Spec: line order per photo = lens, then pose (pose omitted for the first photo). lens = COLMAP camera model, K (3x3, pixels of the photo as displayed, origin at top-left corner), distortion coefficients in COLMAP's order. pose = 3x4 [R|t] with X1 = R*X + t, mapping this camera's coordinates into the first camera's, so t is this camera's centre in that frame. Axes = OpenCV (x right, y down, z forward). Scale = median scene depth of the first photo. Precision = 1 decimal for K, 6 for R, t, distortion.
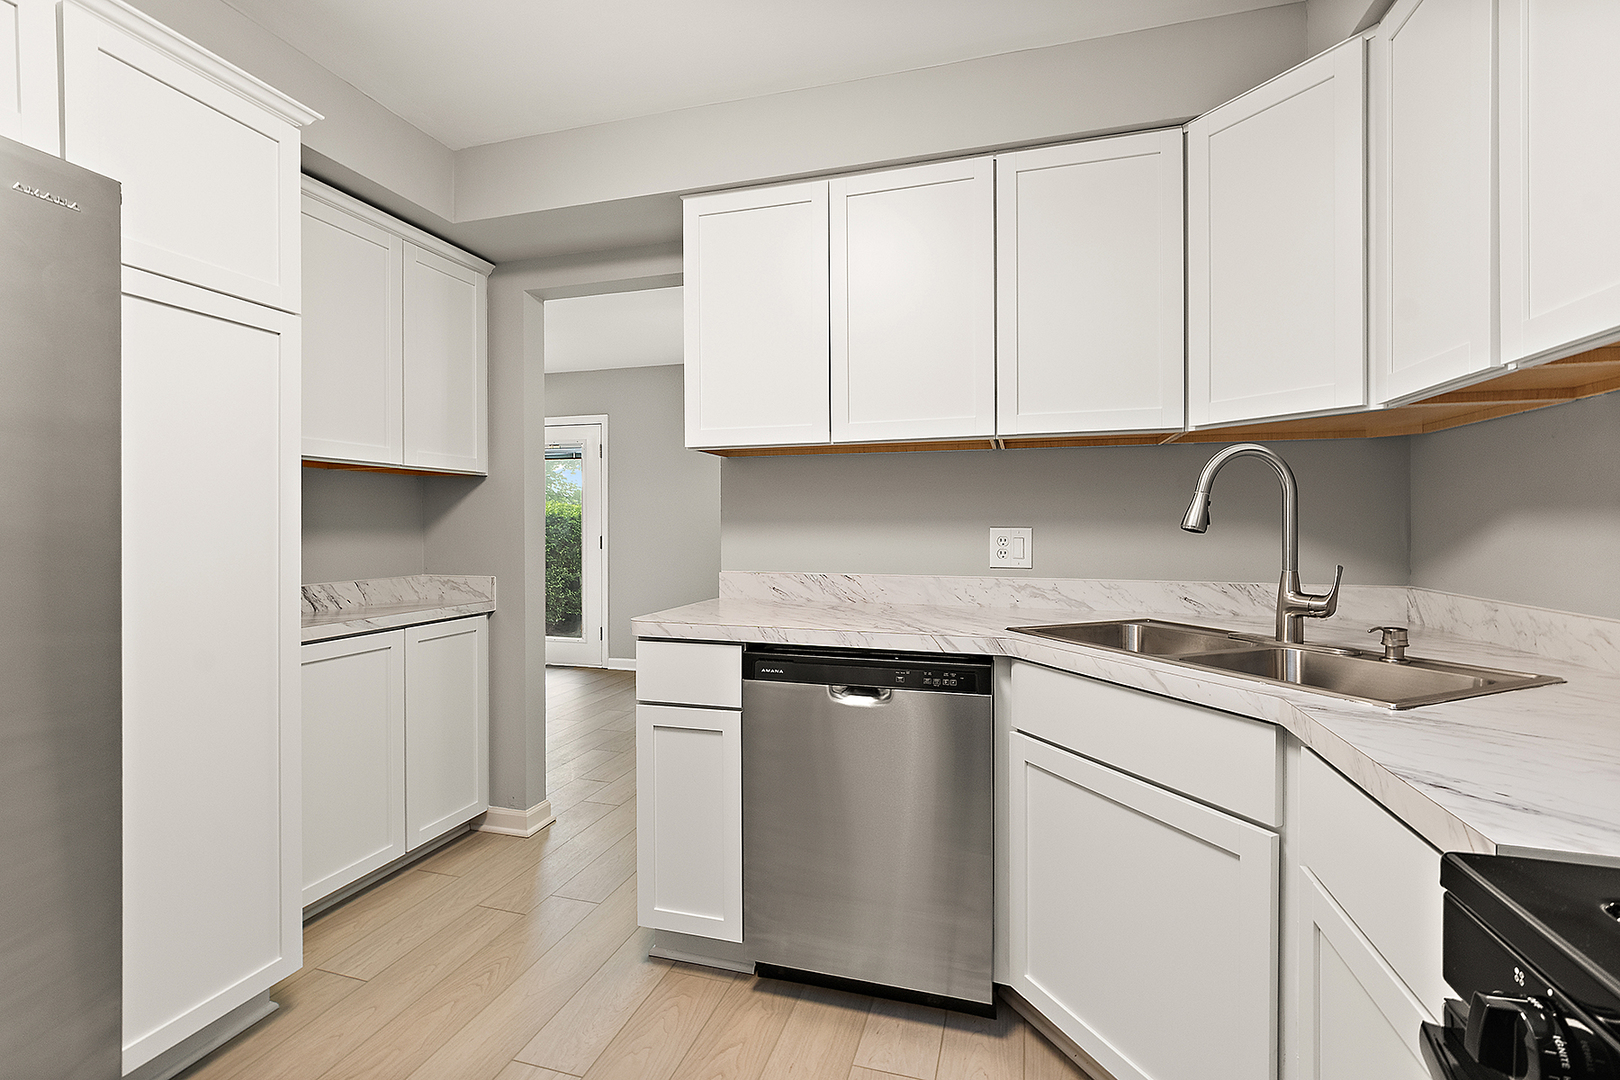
lens RADIAL K [[715.1, 0, 814.1], [0, 715.1, 542.5], [0, 0, 1]] dist [-0.000707, -0.000513]
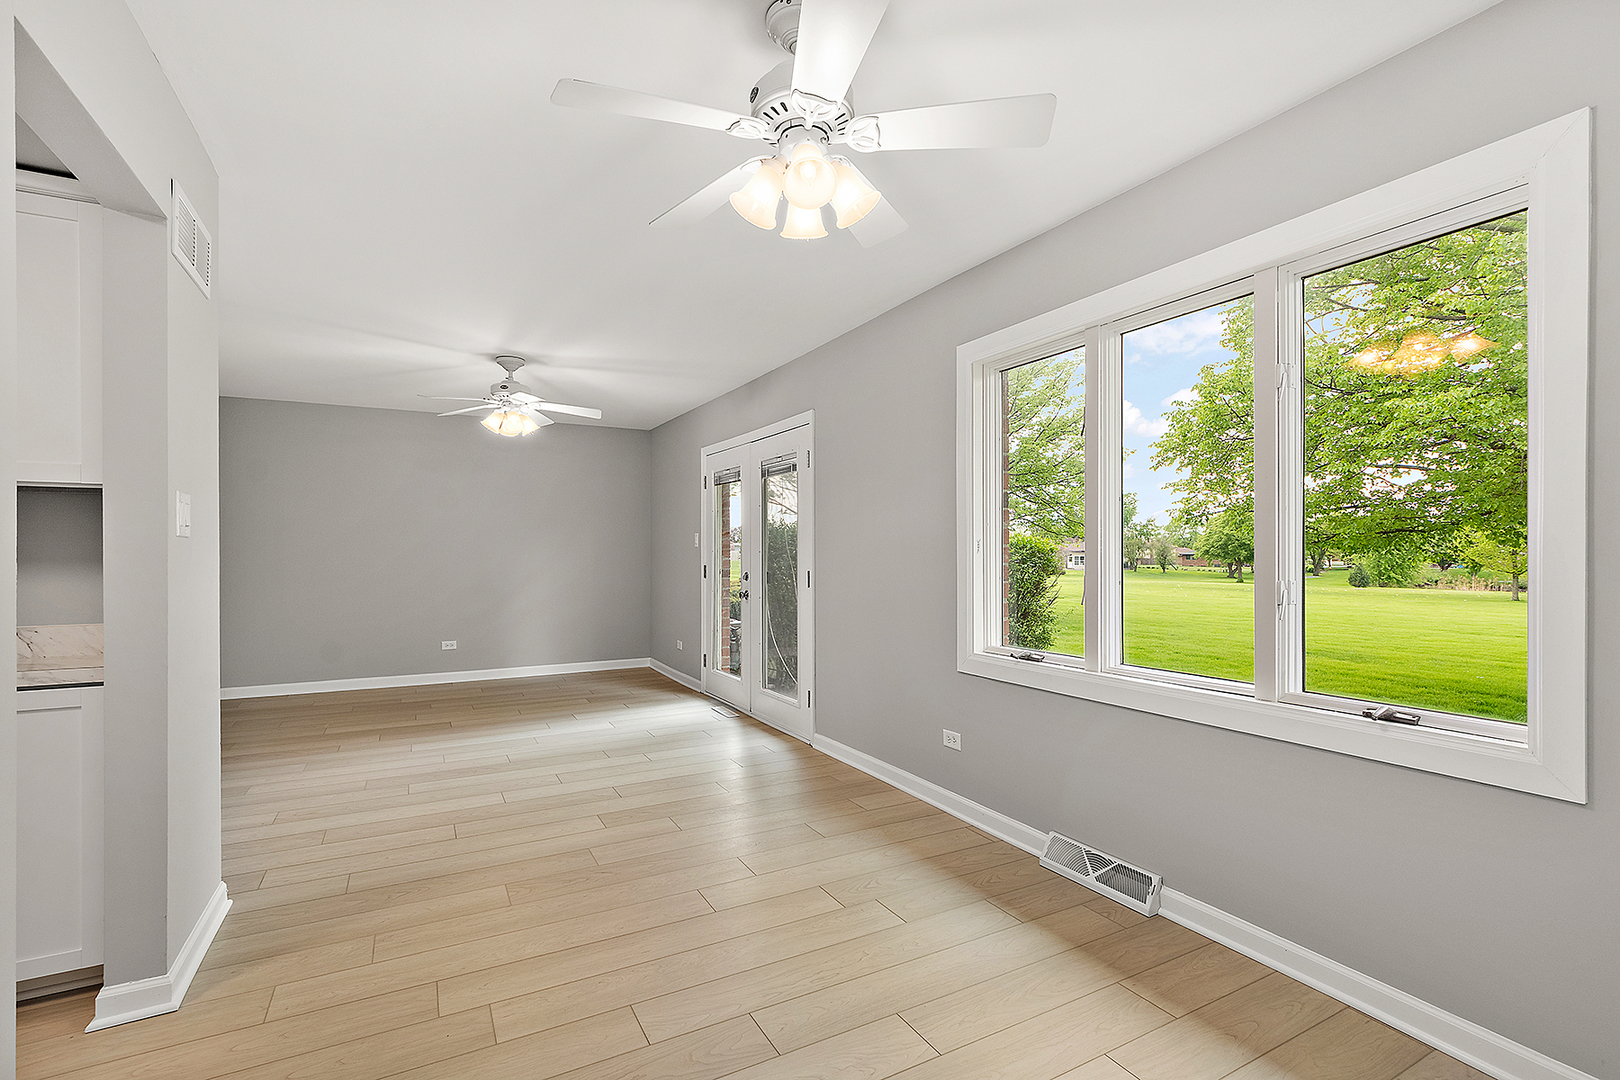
lens RADIAL K [[715.1, 0, 814.1], [0, 715.1, 542.5], [0, 0, 1]] dist [-0.000707, -0.000513]
pose [[0.667983, 0.015203, -0.744022, 0.273209], [-0.035563, 0.999301, -0.011510, -0.030897], [0.743327, 0.034148, 0.668057, 0.502351]]
